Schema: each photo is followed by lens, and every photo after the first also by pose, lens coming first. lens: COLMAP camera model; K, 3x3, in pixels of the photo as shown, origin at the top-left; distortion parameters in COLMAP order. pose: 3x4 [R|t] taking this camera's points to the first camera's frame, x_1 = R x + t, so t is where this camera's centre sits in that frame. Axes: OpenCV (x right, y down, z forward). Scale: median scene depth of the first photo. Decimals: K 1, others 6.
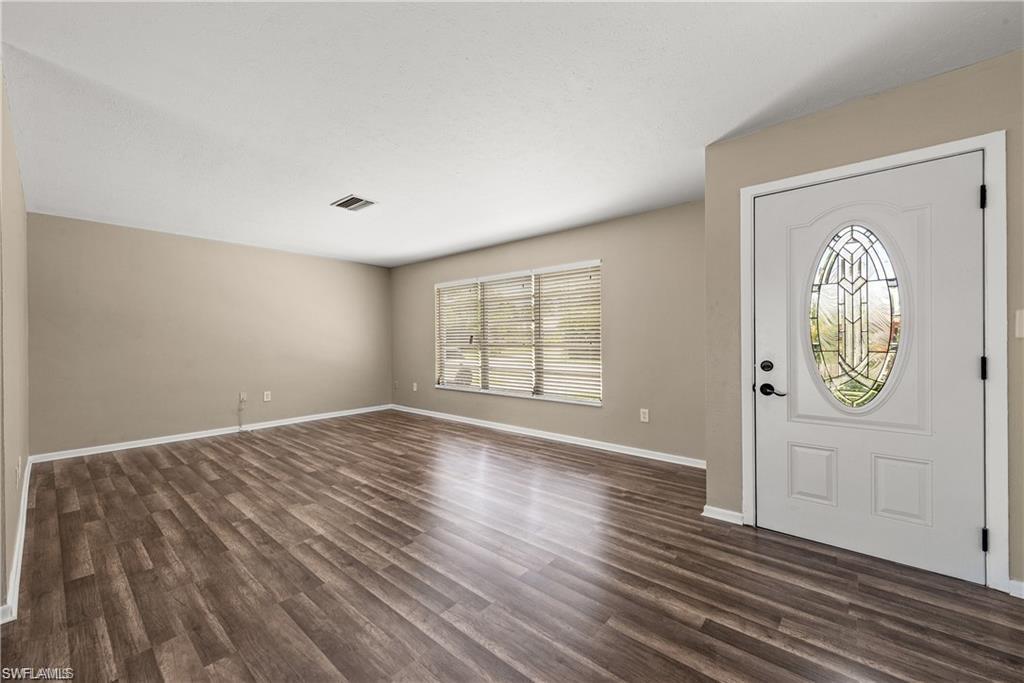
lens RADIAL K [[400.0, 0, 510.5], [0, 400.0, 341.7], [0, 0, 1]] dist [0.017739, -0.005292]
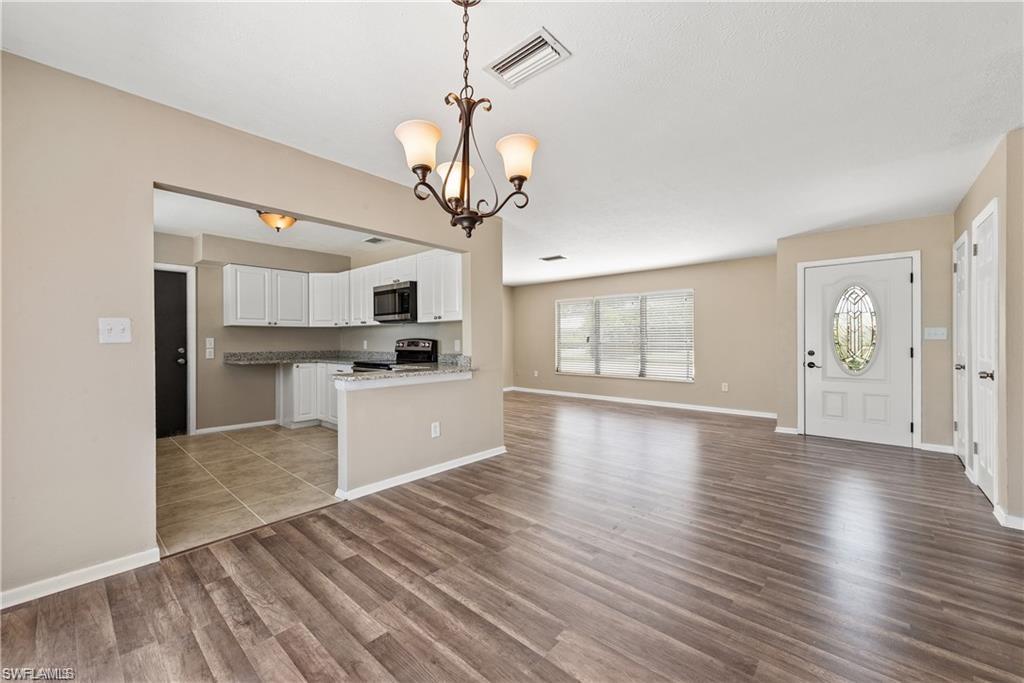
lens RADIAL K [[400.0, 0, 510.5], [0, 400.0, 341.7], [0, 0, 1]] dist [0.017739, -0.005292]
pose [[0.999884, 0.004129, -0.014640, -0.693880], [-0.004139, 0.999991, -0.000687, 0.009360], [0.014637, 0.000747, 0.999893, -0.858642]]
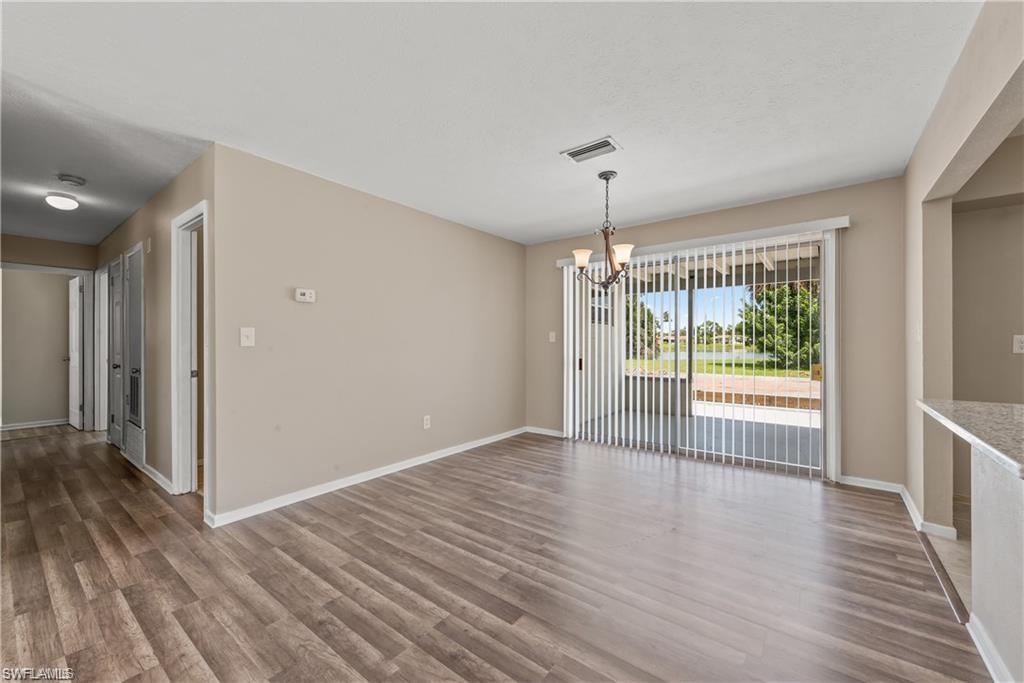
lens RADIAL K [[399.8, 0, 512.0], [0, 399.8, 341.5], [0, 0, 1]] dist [0.014780, -0.002712]
pose [[-0.998022, 0.009485, -0.062152, -0.438774], [0.009380, 0.999954, 0.001975, 0.002309], [0.062168, 0.001388, -0.998065, 0.695969]]
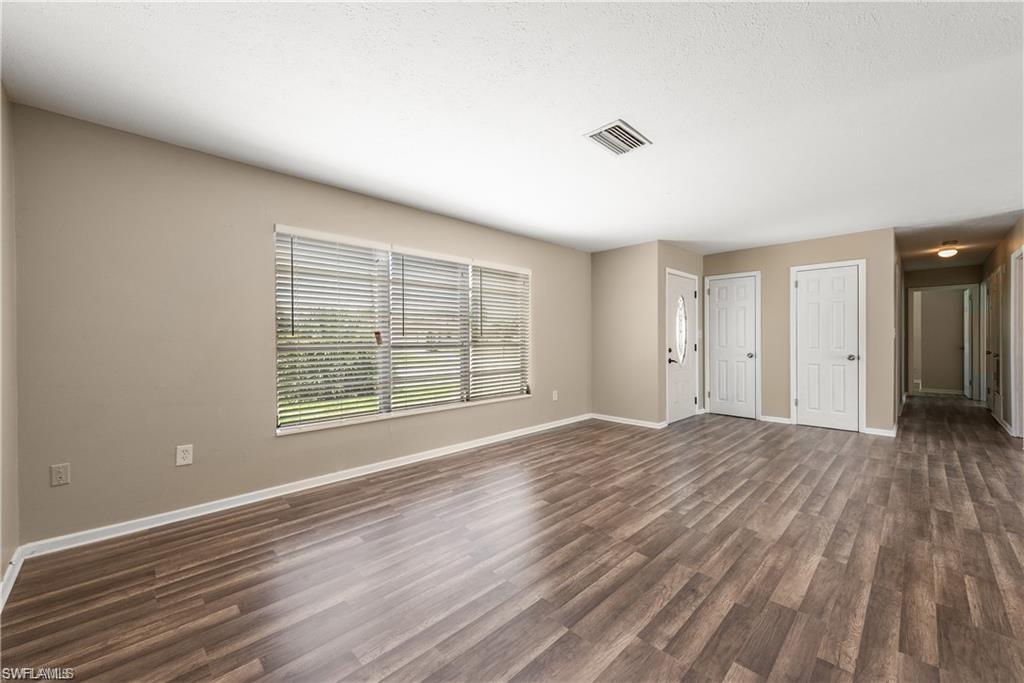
lens RADIAL K [[399.8, 0, 512.0], [0, 399.8, 341.5], [0, 0, 1]] dist [0.014780, -0.002712]
pose [[0.077640, 0.000379, 0.996981, -1.391584], [0.008612, 0.999962, -0.001050, 0.005250], [-0.996944, 0.008668, 0.077633, 1.439905]]
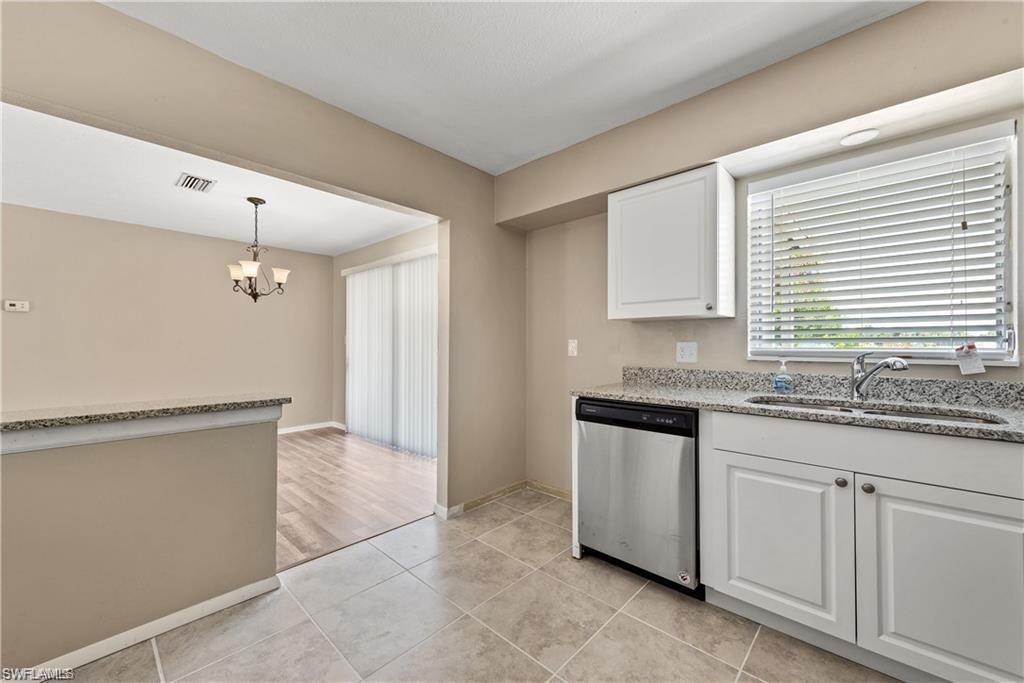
lens RADIAL K [[400.0, 0, 510.5], [0, 400.0, 341.7], [0, 0, 1]] dist [0.017739, -0.005292]
pose [[-0.999416, 0.006087, 0.033630, -1.579377], [0.005976, 0.999976, -0.003381, 0.007239], [-0.033650, -0.003178, -0.999429, 0.857199]]
